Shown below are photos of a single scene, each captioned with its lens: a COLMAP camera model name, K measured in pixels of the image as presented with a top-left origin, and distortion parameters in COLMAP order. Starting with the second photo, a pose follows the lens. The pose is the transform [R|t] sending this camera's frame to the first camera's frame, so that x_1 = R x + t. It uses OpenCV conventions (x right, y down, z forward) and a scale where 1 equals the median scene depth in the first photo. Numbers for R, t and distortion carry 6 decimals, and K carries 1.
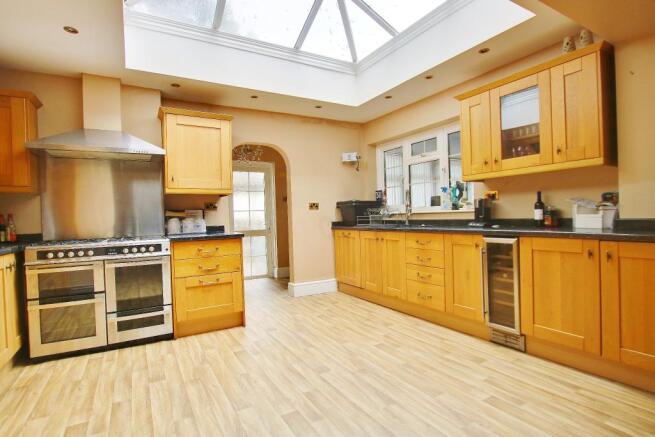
lens RADIAL K [[333.7, 0, 328.3], [0, 333.7, 219.9], [0, 0, 1]] dist [-0.026799, 0.000504]
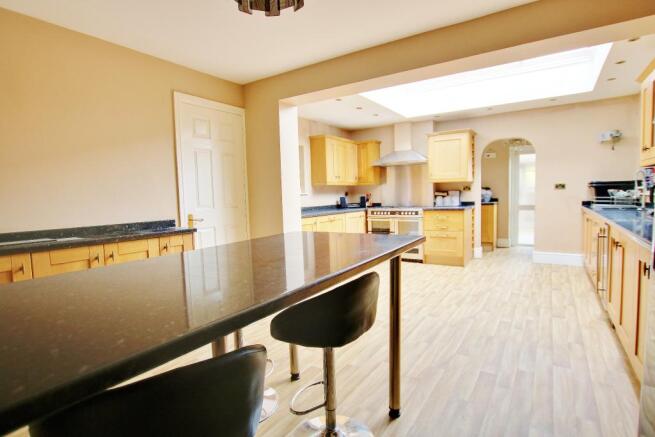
lens RADIAL K [[333.7, 0, 328.3], [0, 333.7, 219.9], [0, 0, 1]] dist [-0.026799, 0.000504]
pose [[0.439763, 0.084925, -0.894089, 0.893061], [0.003599, 0.995345, 0.096313, -0.057233], [0.898107, -0.045573, 0.437410, -0.261477]]
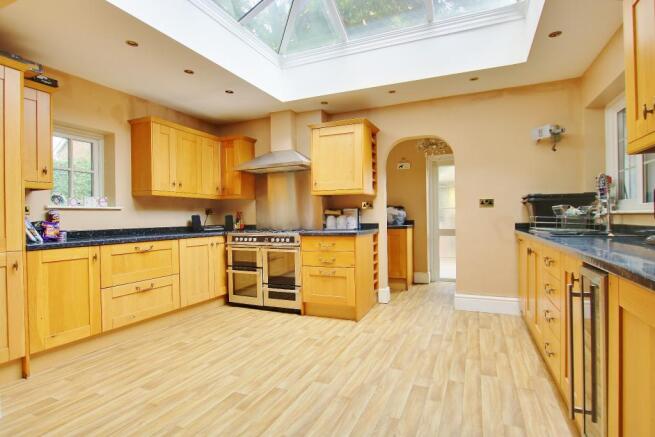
lens RADIAL K [[337.4, 0, 328.8], [0, 337.4, 218.0], [0, 0, 1]] dist [-0.021611, 0.000251]
pose [[0.591424, 0.021153, -0.806083, 0.559732], [-0.014061, 0.999774, 0.015920, -0.018695], [0.806238, 0.001919, 0.591588, 0.327947]]
